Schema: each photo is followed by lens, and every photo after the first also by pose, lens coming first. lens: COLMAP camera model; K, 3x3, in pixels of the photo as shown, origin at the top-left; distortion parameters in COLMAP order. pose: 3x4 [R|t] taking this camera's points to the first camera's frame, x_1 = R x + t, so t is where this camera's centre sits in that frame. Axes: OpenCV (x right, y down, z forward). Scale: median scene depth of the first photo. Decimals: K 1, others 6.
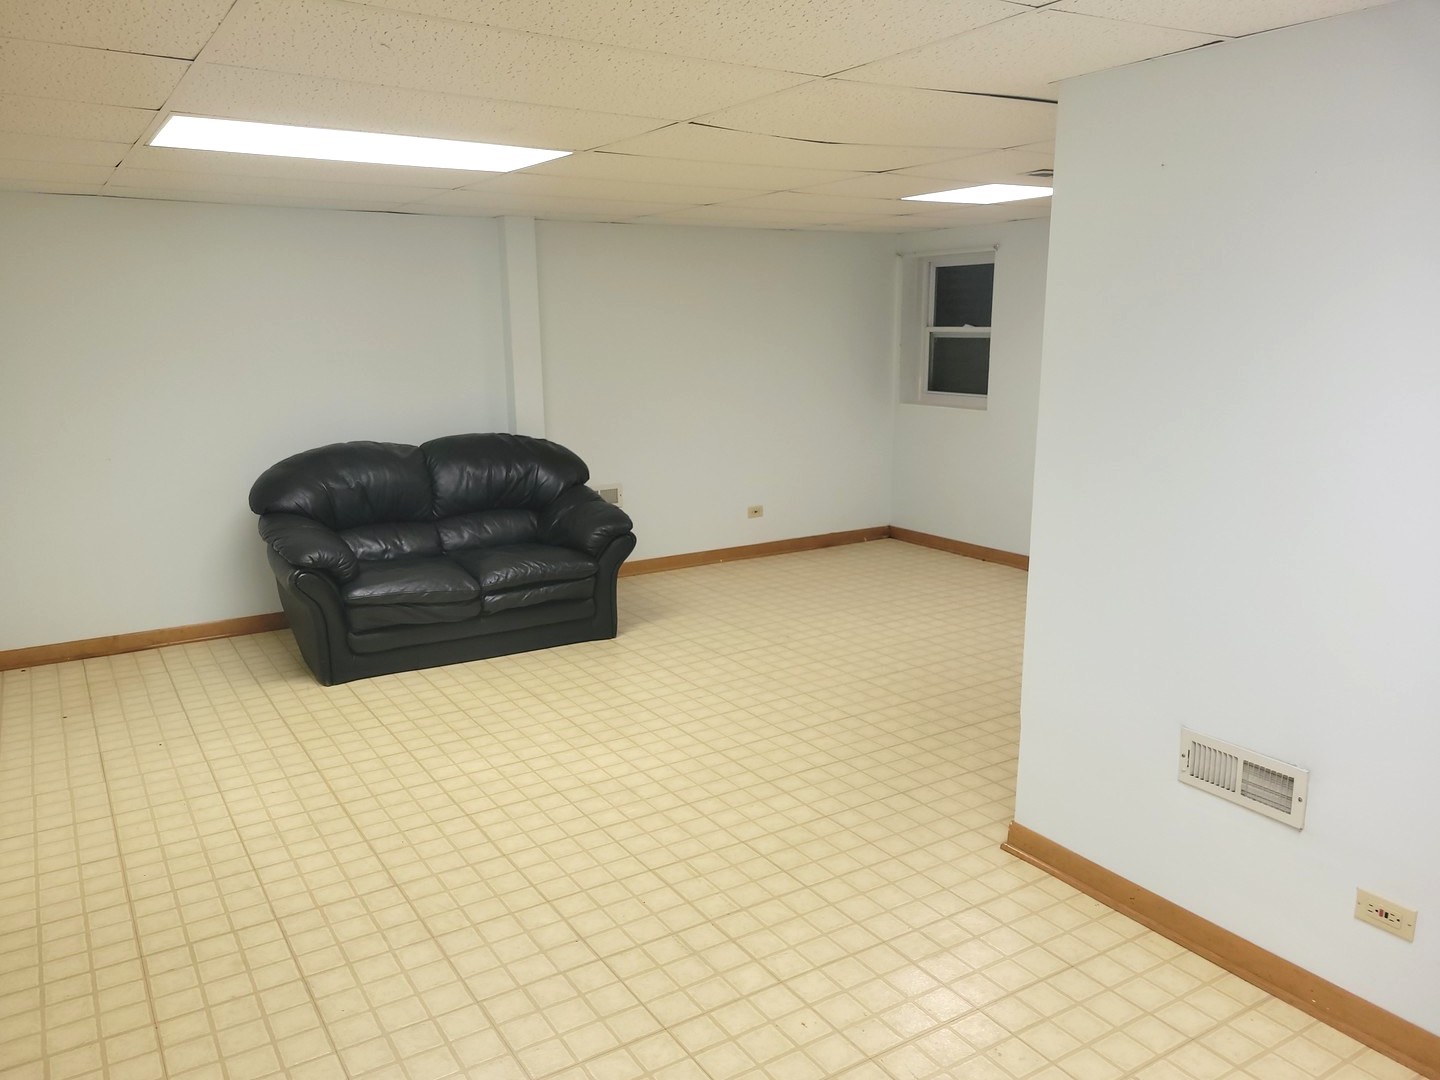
lens RADIAL K [[1082.5, 0, 696.0], [0, 1082.5, 550.0], [0, 0, 1]] dist [0.056983, -0.041688]
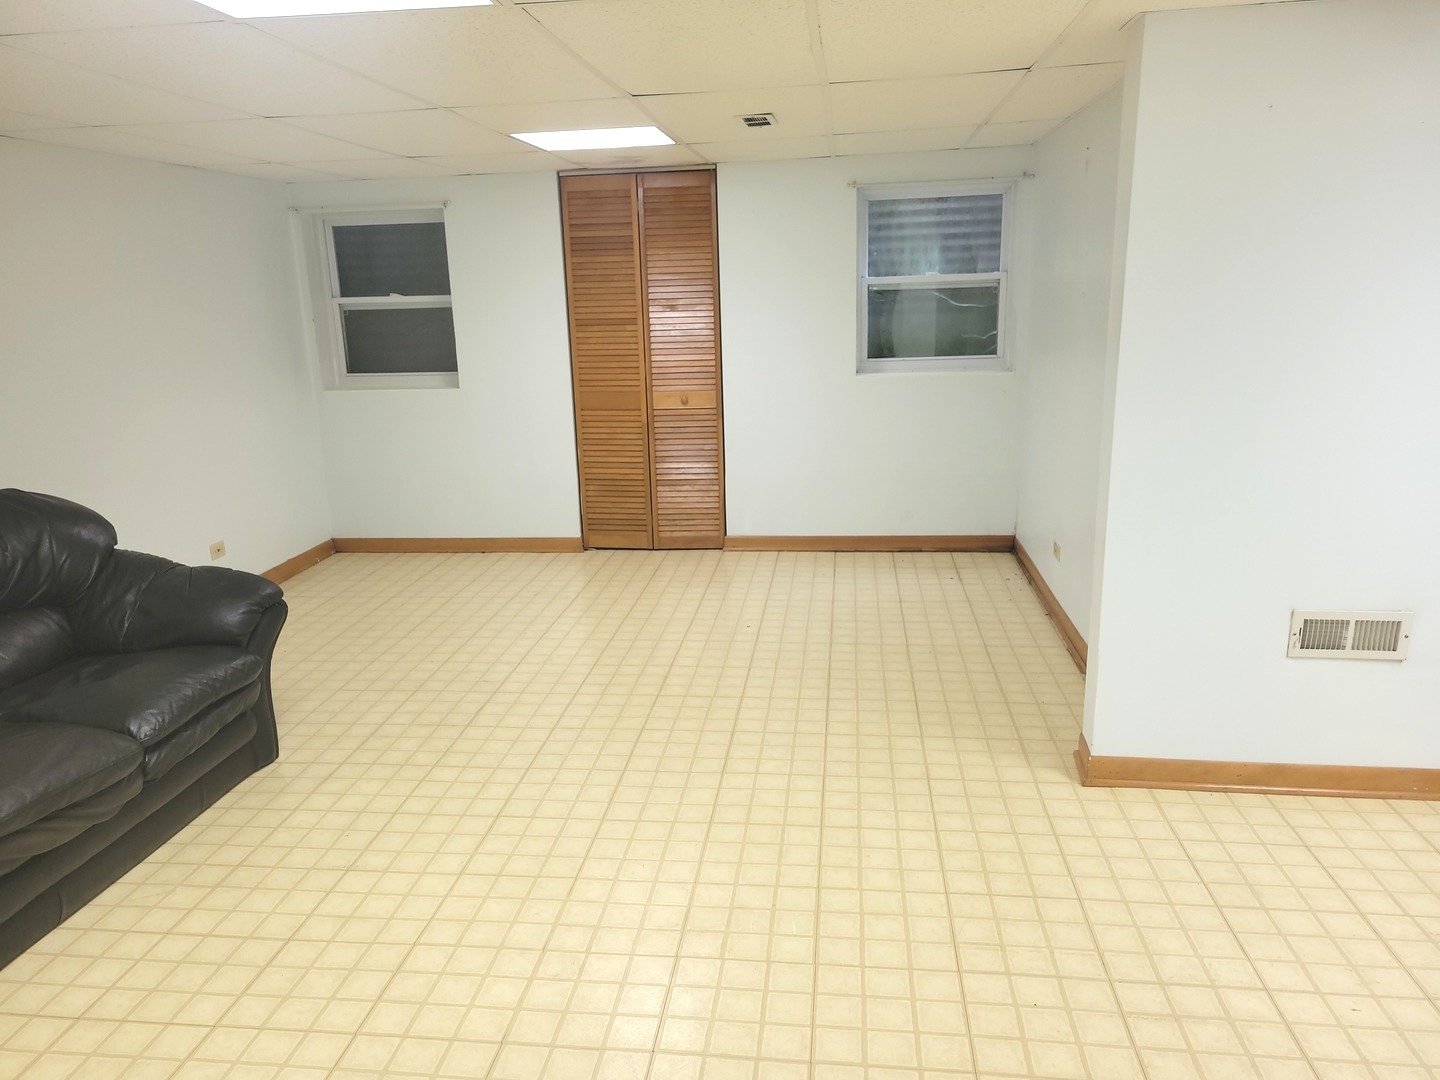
lens RADIAL K [[1082.5, 0, 705.4], [0, 1082.5, 553.6], [0, 0, 1]] dist [0.056983, -0.041688]
pose [[0.634565, -0.198129, 0.747042, -0.486124], [0.185945, 0.977329, 0.101256, -0.077652], [-0.750168, 0.074655, 0.657020, 0.432018]]
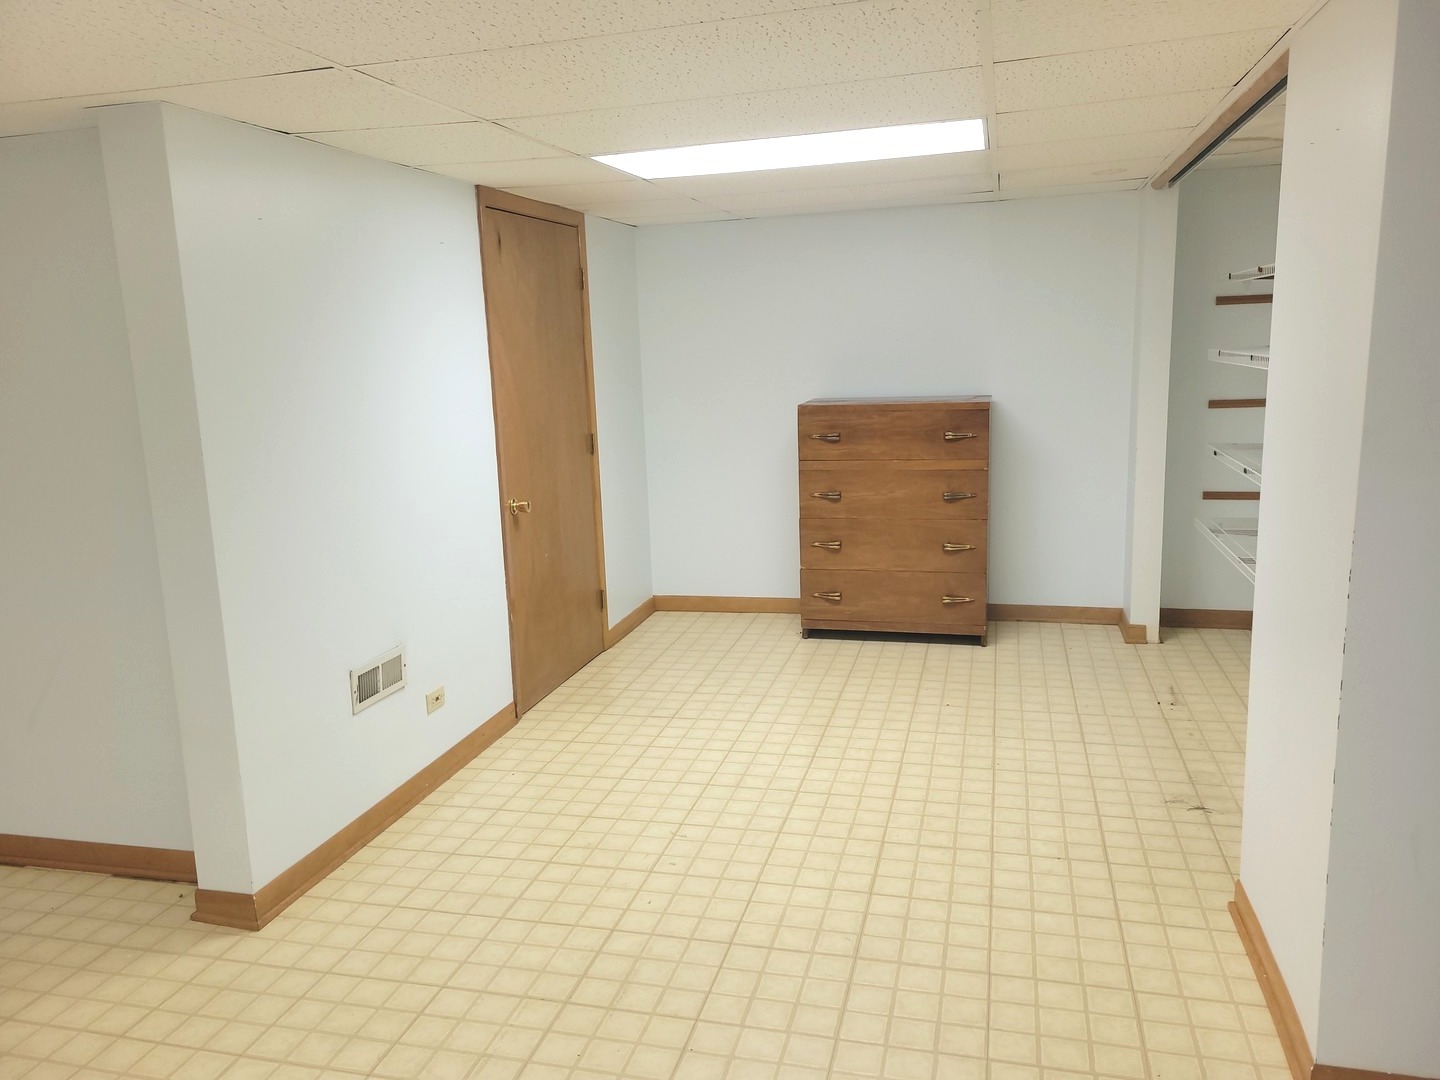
lens RADIAL K [[1082.5, 0, 700.4], [0, 1082.5, 548.7], [0, 0, 1]] dist [0.056983, -0.041688]
pose [[-0.676544, -0.107651, 0.728492, -0.443670], [0.196860, 0.926815, 0.319780, -0.177785], [-0.709602, 0.359756, -0.605839, 0.873479]]
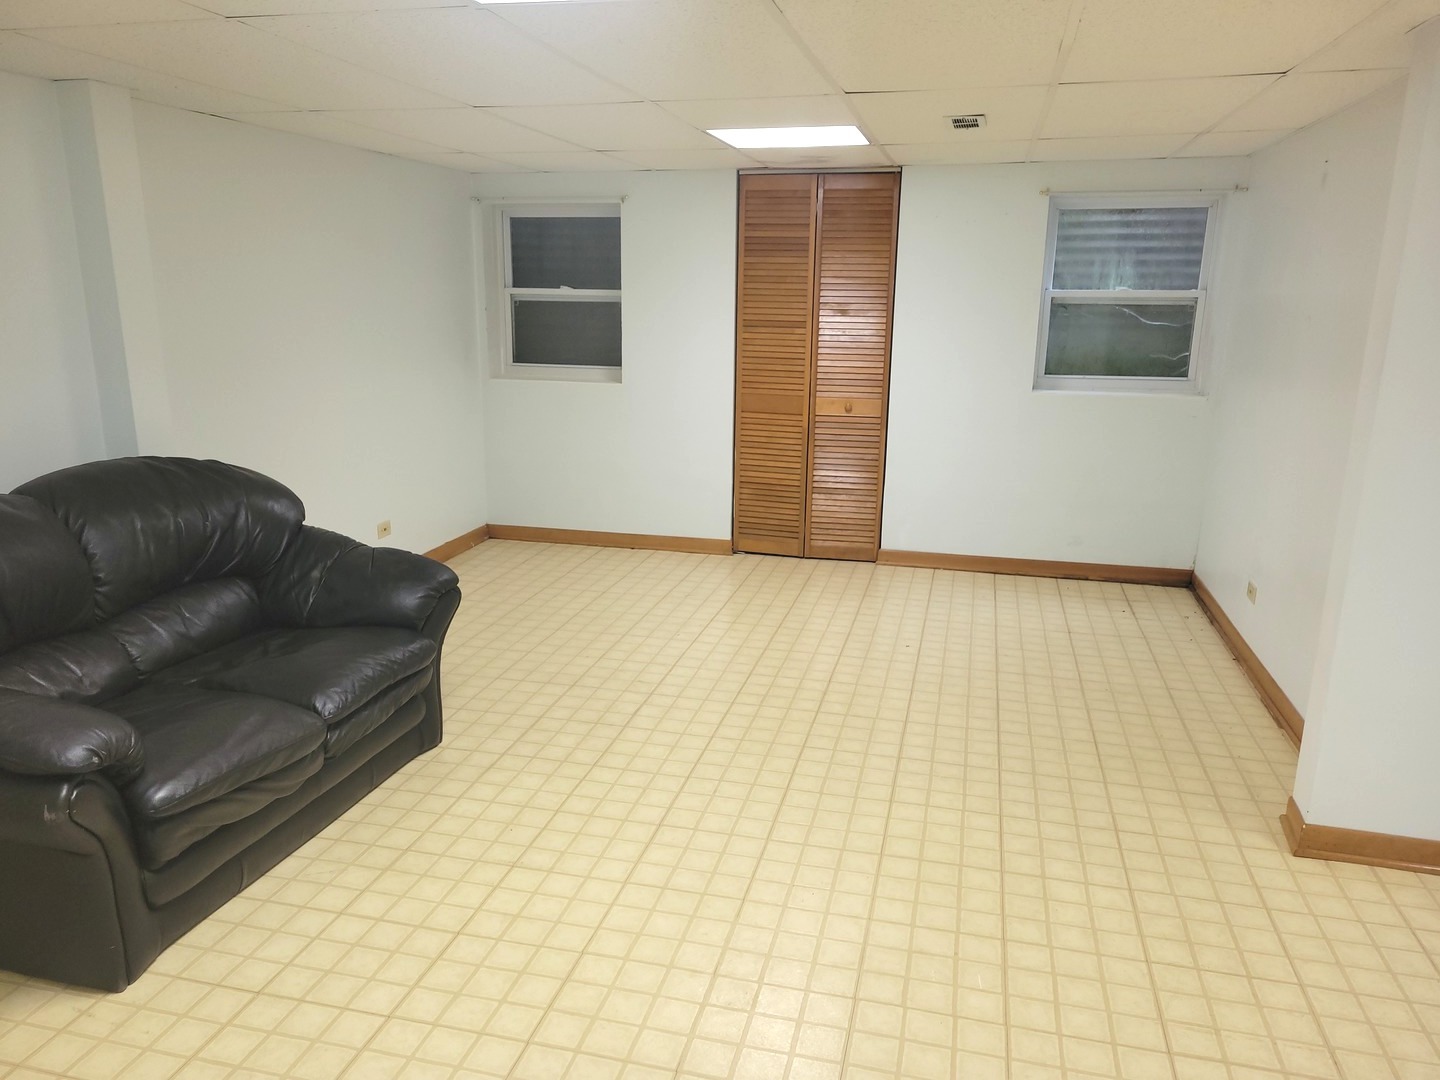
lens RADIAL K [[1082.5, 0, 708.4], [0, 1082.5, 552.7], [0, 0, 1]] dist [0.056983, -0.041688]
pose [[0.721104, -0.148754, 0.676669, -0.497156], [0.126225, 0.988540, 0.082800, -0.089057], [-0.681231, 0.025705, 0.731617, 0.482194]]
